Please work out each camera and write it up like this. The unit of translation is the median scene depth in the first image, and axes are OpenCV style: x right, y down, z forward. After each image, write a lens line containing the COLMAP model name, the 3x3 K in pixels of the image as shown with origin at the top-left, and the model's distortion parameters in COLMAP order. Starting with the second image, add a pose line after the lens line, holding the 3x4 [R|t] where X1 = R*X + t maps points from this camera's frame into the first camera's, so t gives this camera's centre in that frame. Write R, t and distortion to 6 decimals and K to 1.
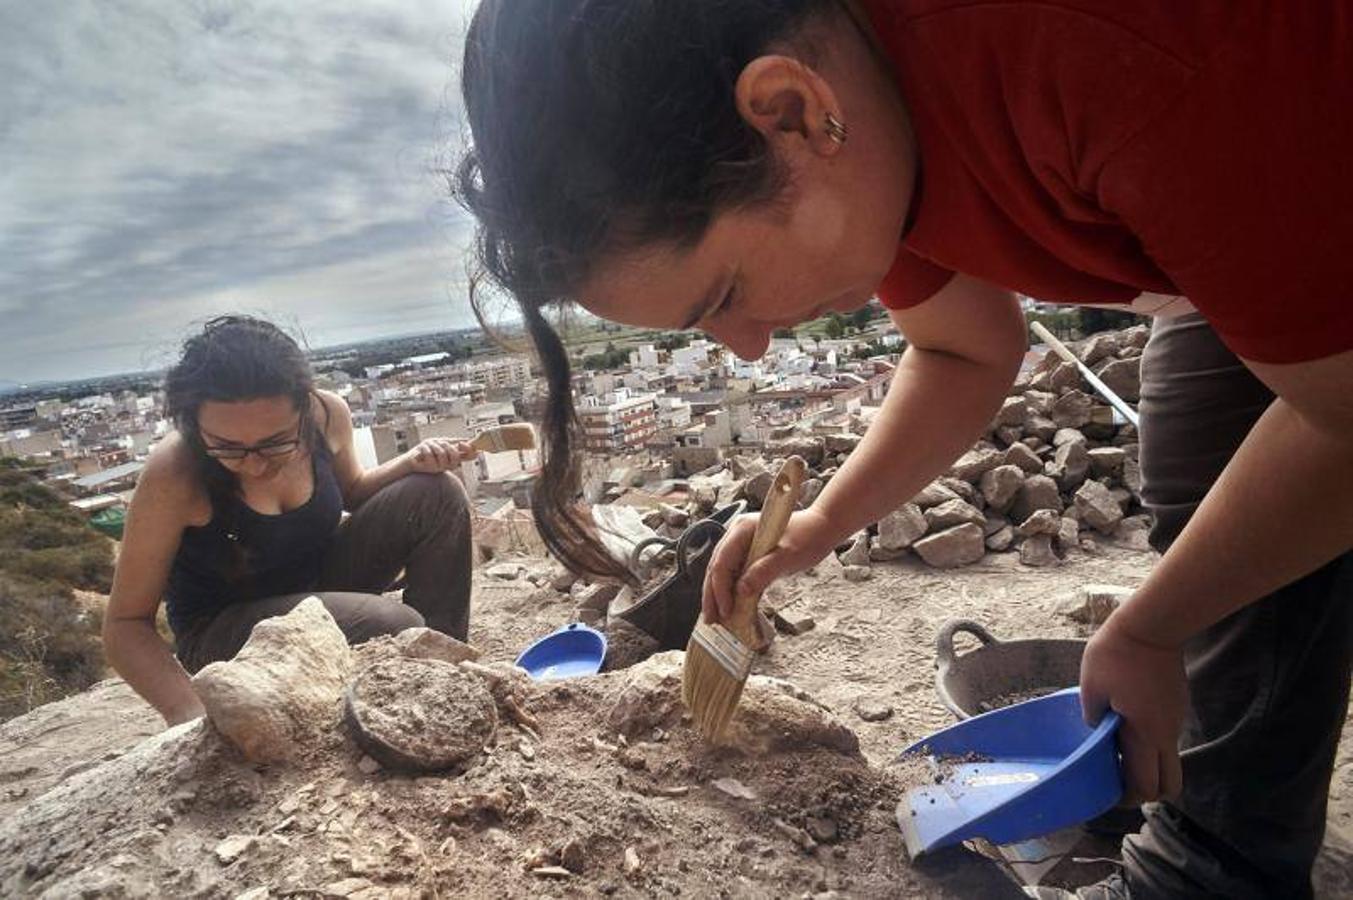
lens RADIAL K [[725.5, 0, 669.5], [0, 725.5, 451.0], [0, 0, 1]] dist [-0.039434, 0.016314]
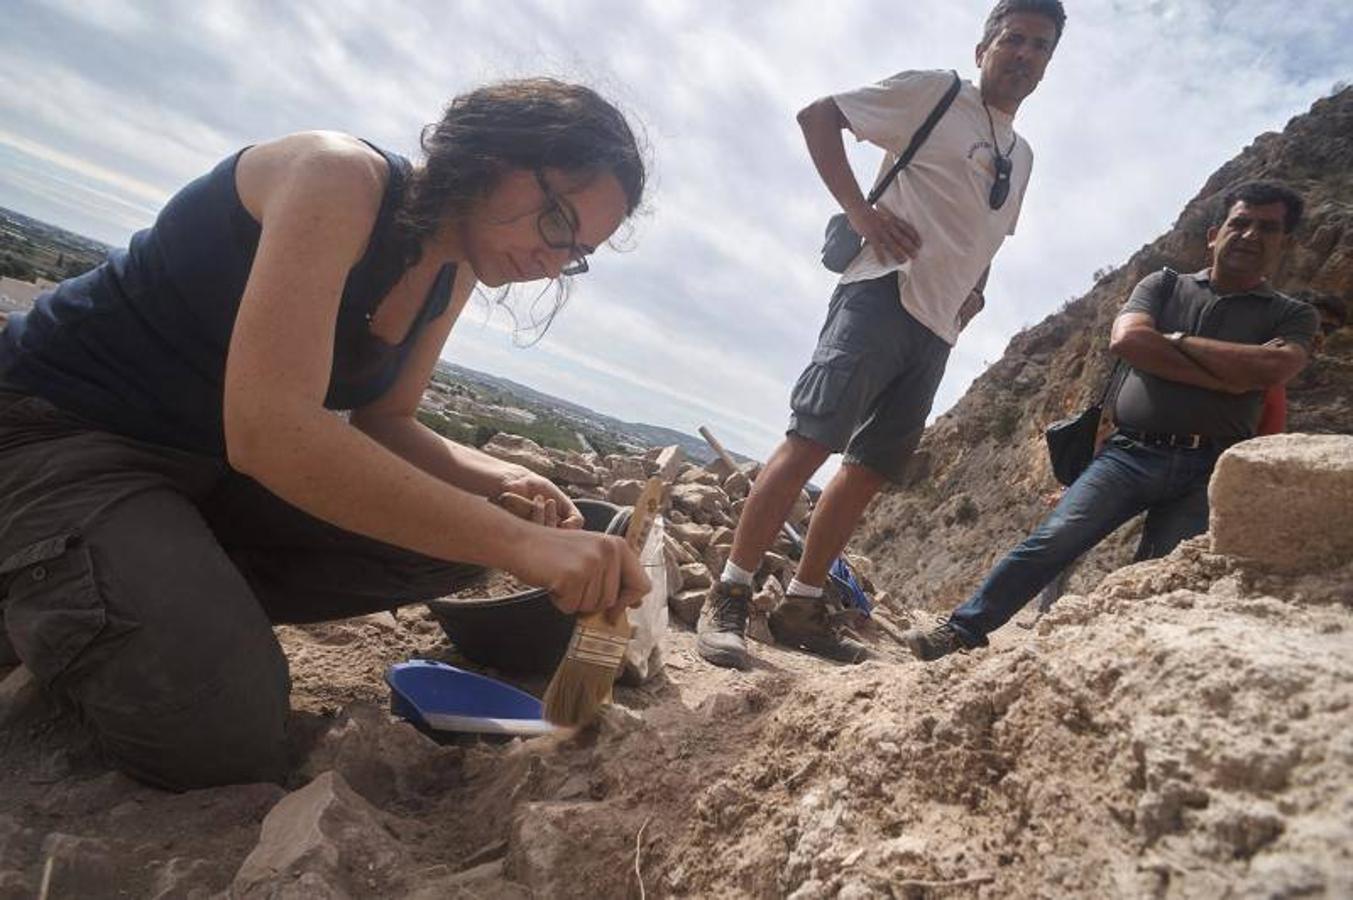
lens RADIAL K [[725.5, 0, 673.8], [0, 725.5, 460.7], [0, 0, 1]] dist [-0.039434, 0.016314]
pose [[0.632551, 0.340376, 0.695718, -0.039965], [-0.274529, 0.938471, -0.209537, 0.015944], [-0.724232, -0.058452, 0.687074, 0.033667]]
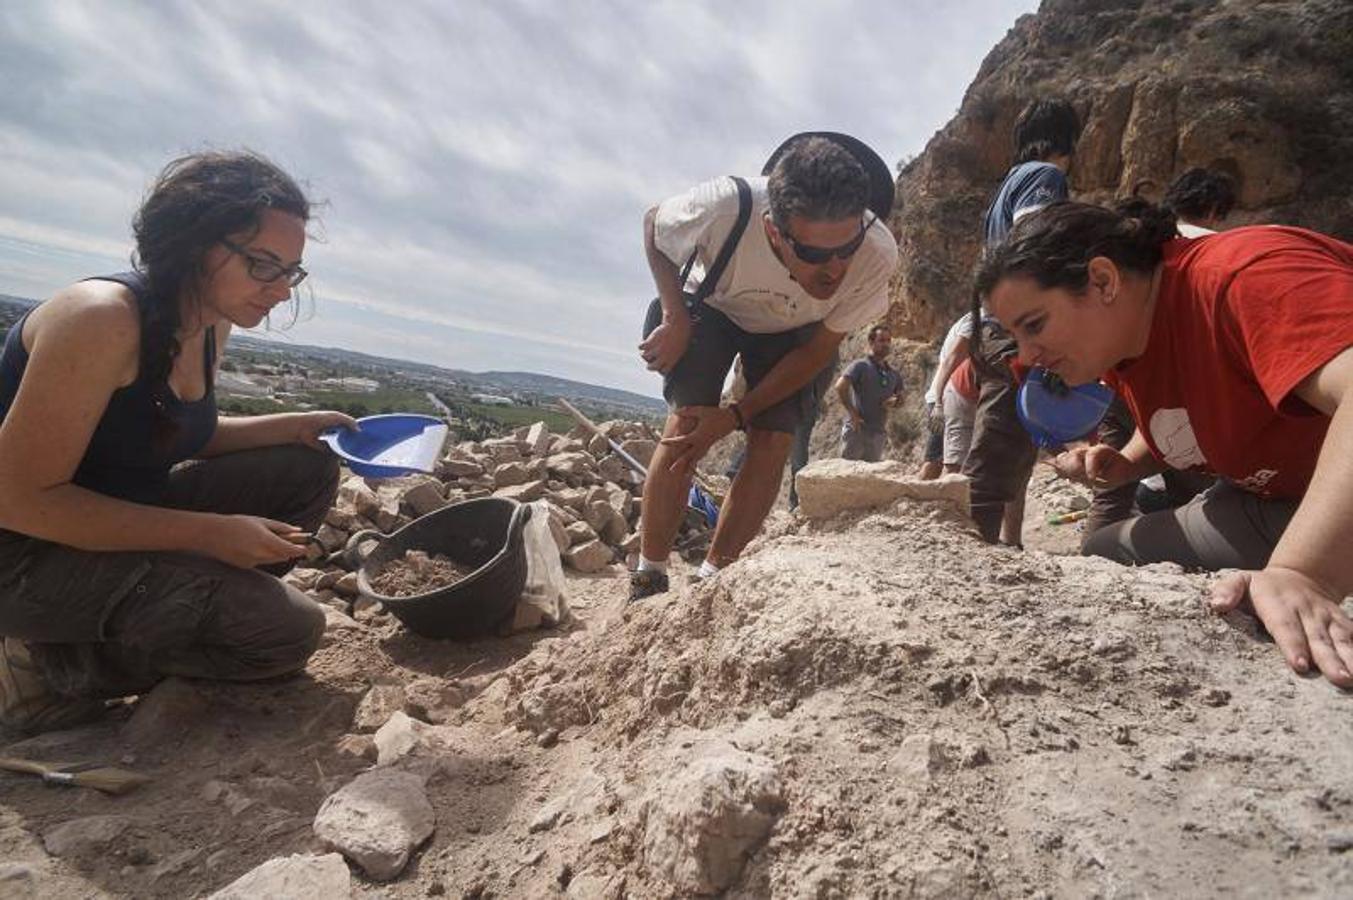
lens RADIAL K [[725.5, 0, 674.4], [0, 725.5, 459.2], [0, 0, 1]] dist [-0.039434, 0.016314]
pose [[0.536121, 0.162541, 0.828345, -0.059173], [-0.065724, 0.986345, -0.151007, 0.014310], [-0.841579, 0.026516, 0.539483, 0.018361]]
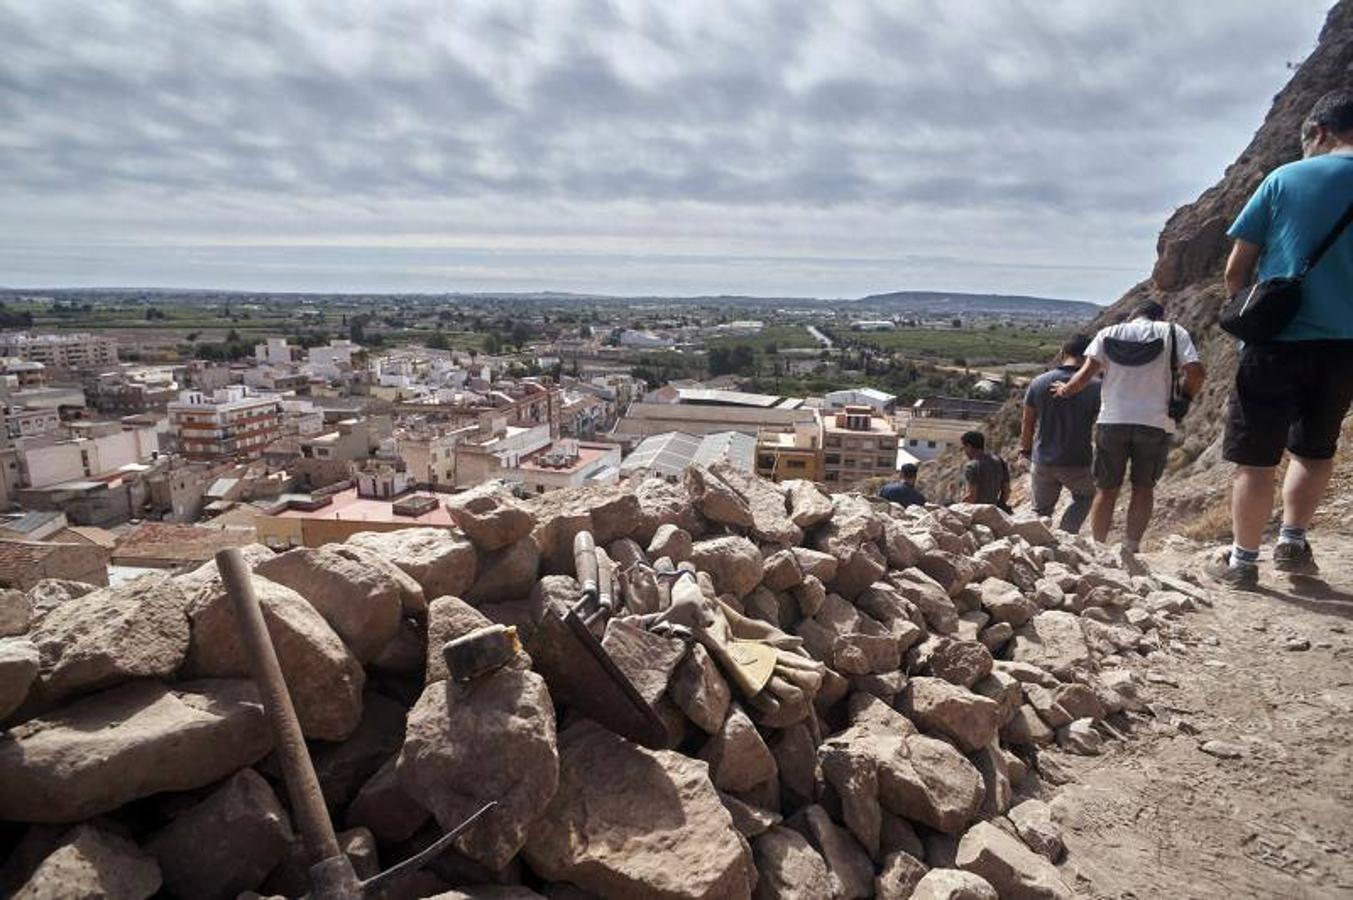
lens RADIAL K [[725.5, 0, 670.0], [0, 725.5, 463.3], [0, 0, 1]] dist [-0.039434, 0.016314]
pose [[0.890399, 0.046820, 0.452767, 0.100686], [-0.044205, 0.998888, -0.016363, -0.029011], [-0.453030, -0.005445, 0.891479, 0.090854]]
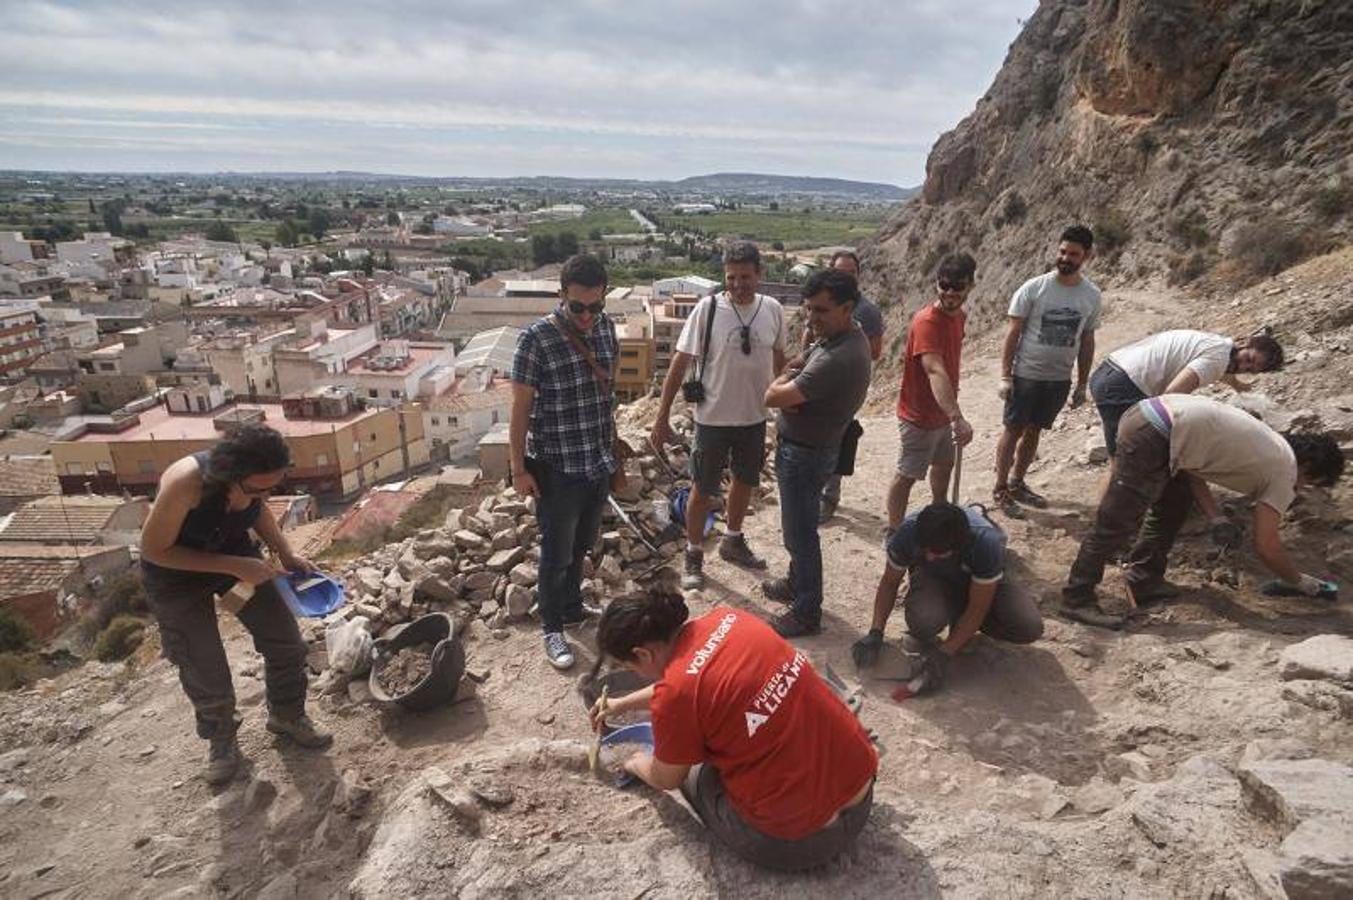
lens RADIAL K [[725.5, 0, 673.4], [0, 725.5, 461.4], [0, 0, 1]] dist [-0.039434, 0.016314]
pose [[0.760189, -0.087173, 0.643828, -0.051661], [0.005718, 0.991817, 0.127538, -0.046873], [-0.649677, -0.093272, 0.754467, -0.057127]]
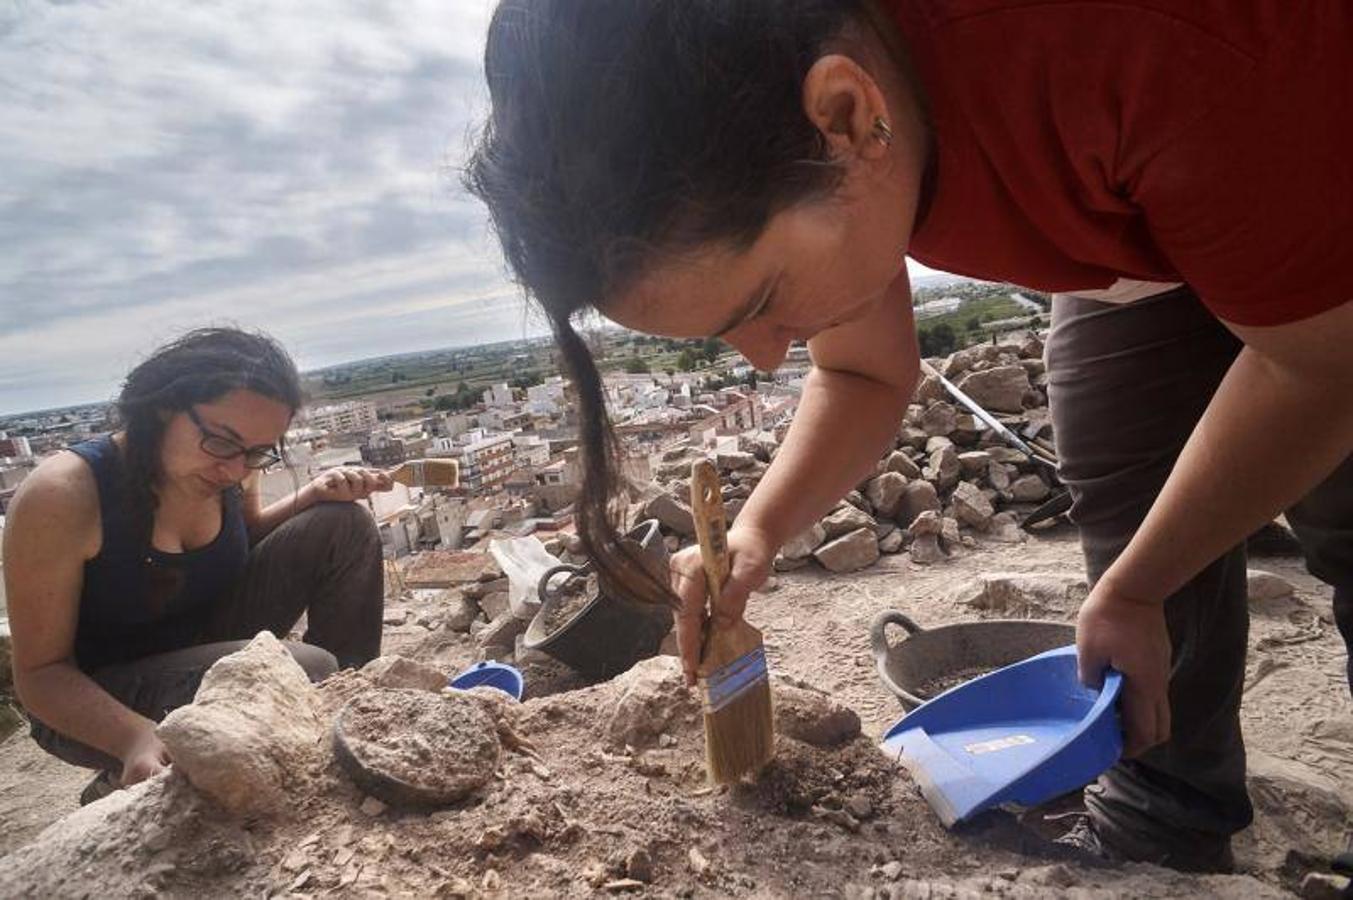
lens RADIAL K [[725.5, 0, 670.2], [0, 725.5, 453.1], [0, 0, 1]] dist [-0.039434, 0.016314]
pose [[0.979947, -0.047755, 0.193452, -0.005781], [0.056522, 0.997598, -0.040051, 0.001668], [-0.191075, 0.050183, 0.980292, 0.001474]]
